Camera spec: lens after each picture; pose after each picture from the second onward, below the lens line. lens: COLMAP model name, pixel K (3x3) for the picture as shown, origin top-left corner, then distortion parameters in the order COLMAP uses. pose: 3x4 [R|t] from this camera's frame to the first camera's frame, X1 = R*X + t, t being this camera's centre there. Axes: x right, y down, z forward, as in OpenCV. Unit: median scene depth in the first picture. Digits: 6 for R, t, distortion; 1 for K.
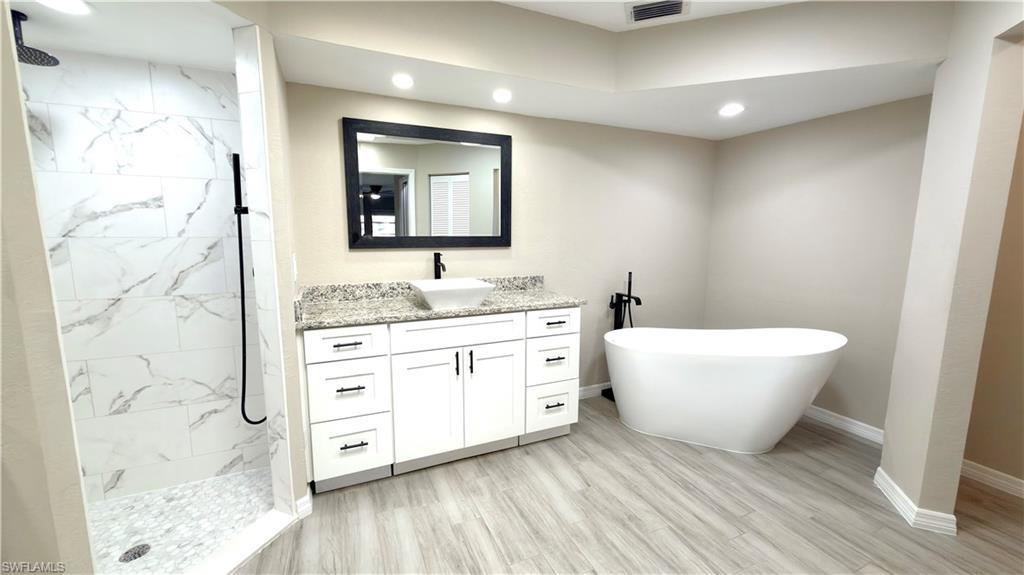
lens RADIAL K [[408.5, 0, 512.0], [0, 408.5, 287.5], [0, 0, 1]] dist [0.000633, -0.000116]
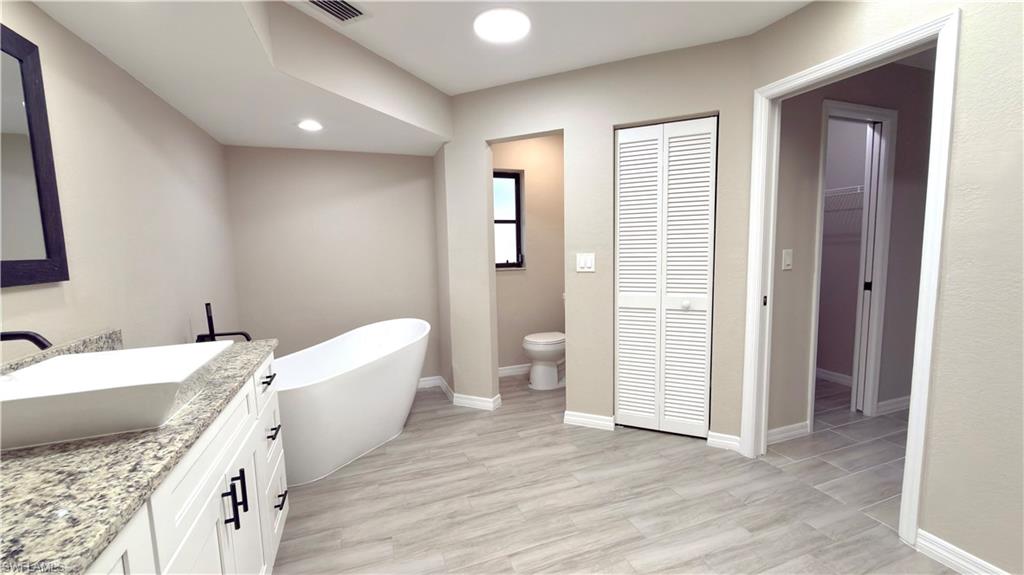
lens RADIAL K [[408.5, 0, 512.0], [0, 408.5, 287.5], [0, 0, 1]] dist [0.000633, -0.000116]
pose [[0.070562, -0.109509, 0.991478, -0.587943], [0.160571, 0.982240, 0.097061, -0.073120], [-0.984499, 0.152354, 0.086892, 0.597105]]
